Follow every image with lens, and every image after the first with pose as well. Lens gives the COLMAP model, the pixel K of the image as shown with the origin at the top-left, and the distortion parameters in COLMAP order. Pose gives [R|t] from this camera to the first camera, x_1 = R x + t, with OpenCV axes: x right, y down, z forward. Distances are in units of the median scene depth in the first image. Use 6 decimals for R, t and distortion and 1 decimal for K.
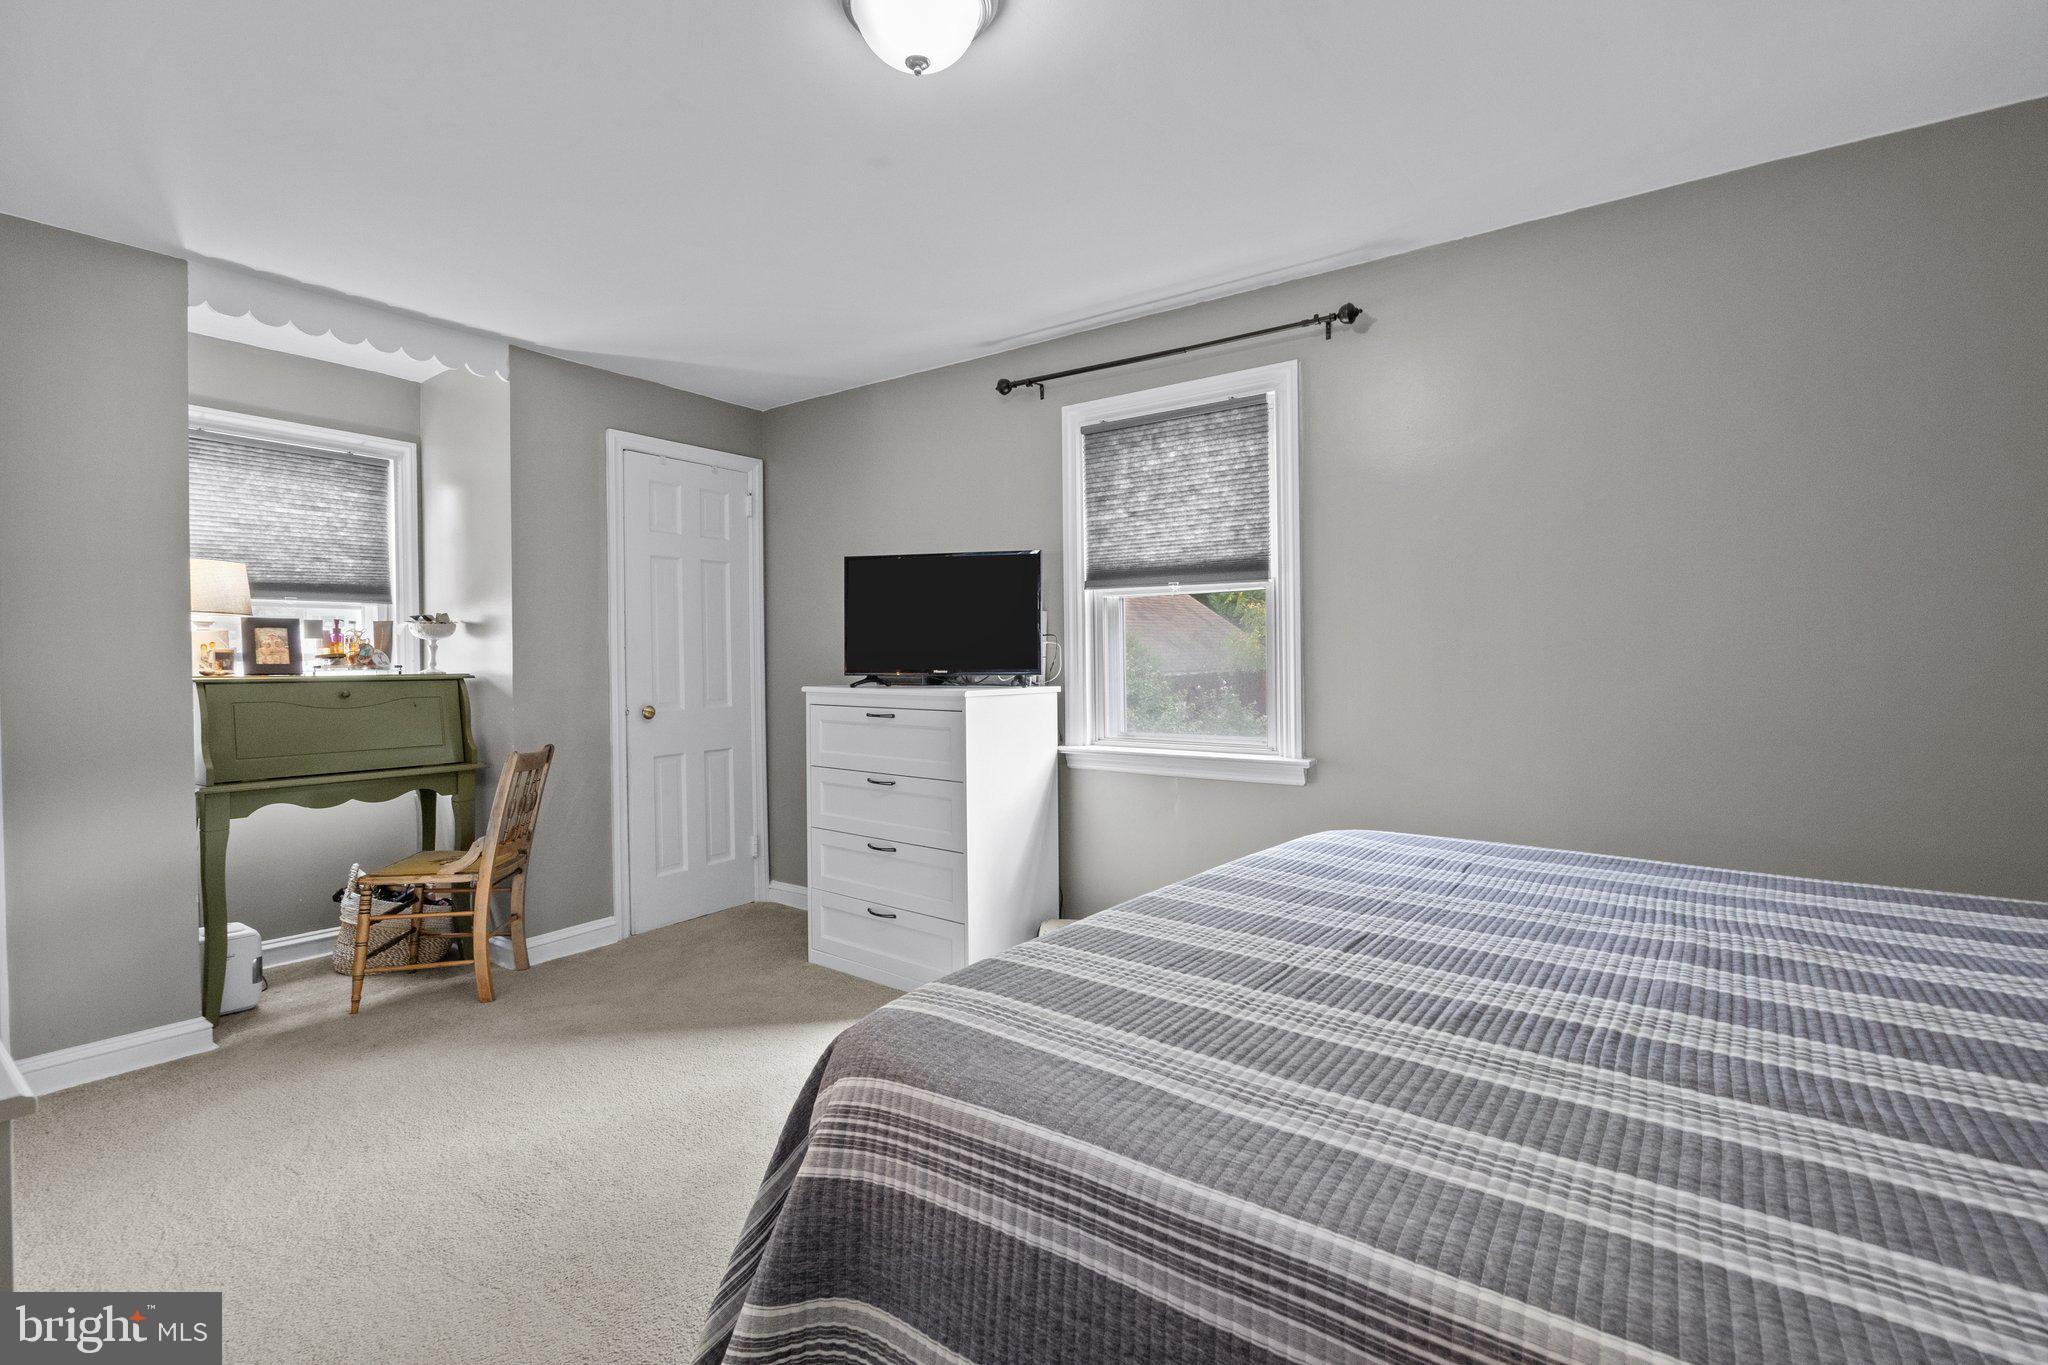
lens RADIAL K [[925.7, 0, 1039.1], [0, 925.7, 668.0], [0, 0, 1]] dist [-0.010678, 0.001833]
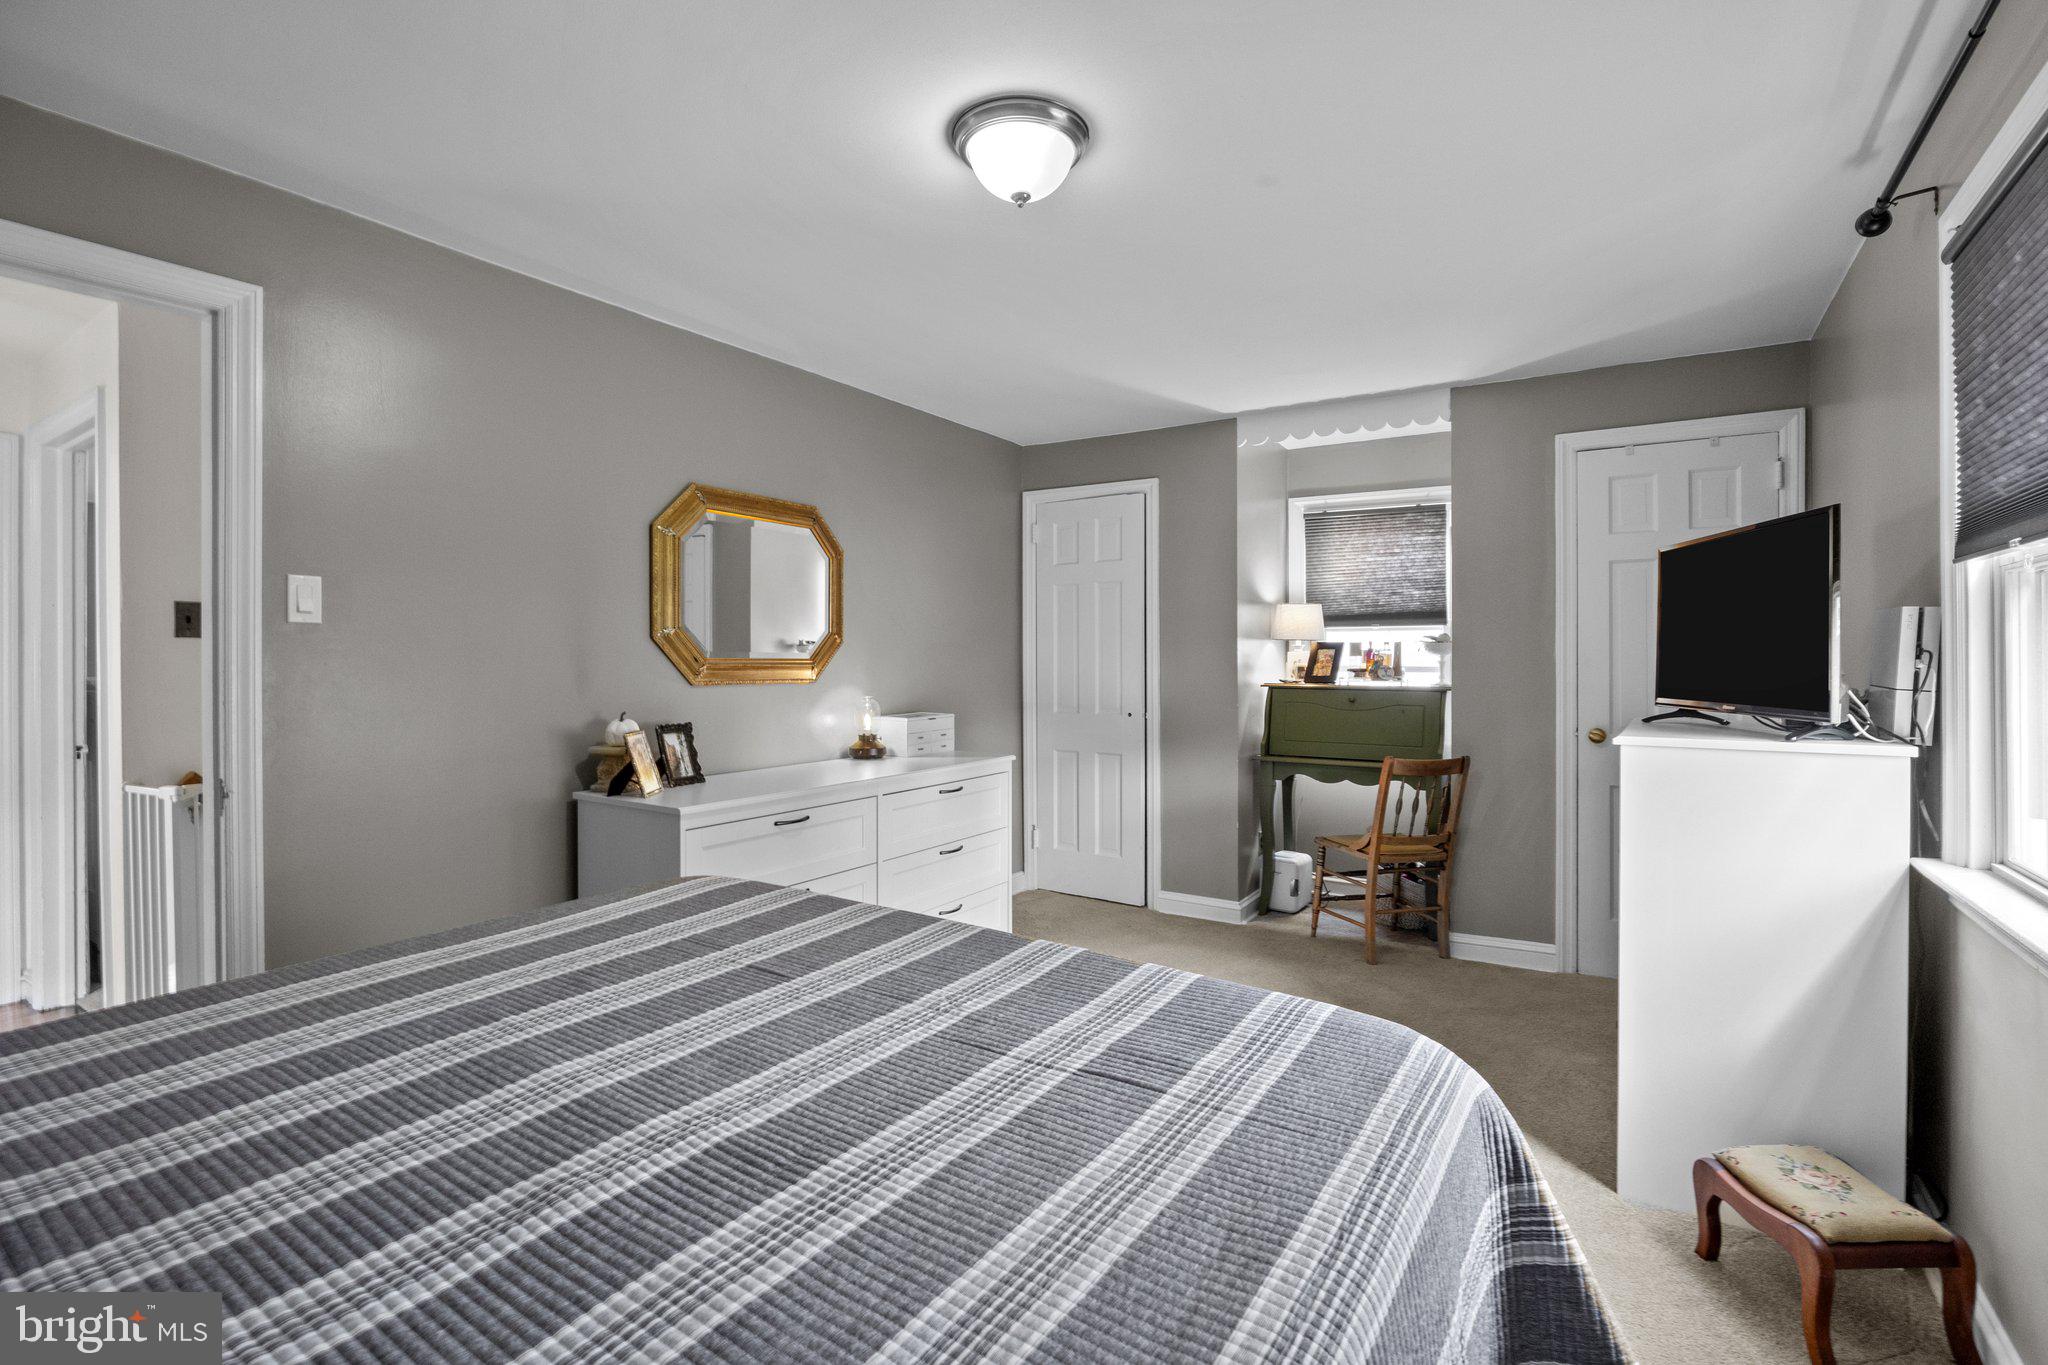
lens RADIAL K [[965.5, 0, 1037.2], [0, 965.5, 668.7], [0, 0, 1]] dist [-0.009596, 0.001058]
pose [[0.048818, 0.013273, -0.998719, 0.578673], [-0.011838, 0.999849, 0.012709, -0.026733], [0.998738, 0.011203, 0.048968, 0.476267]]
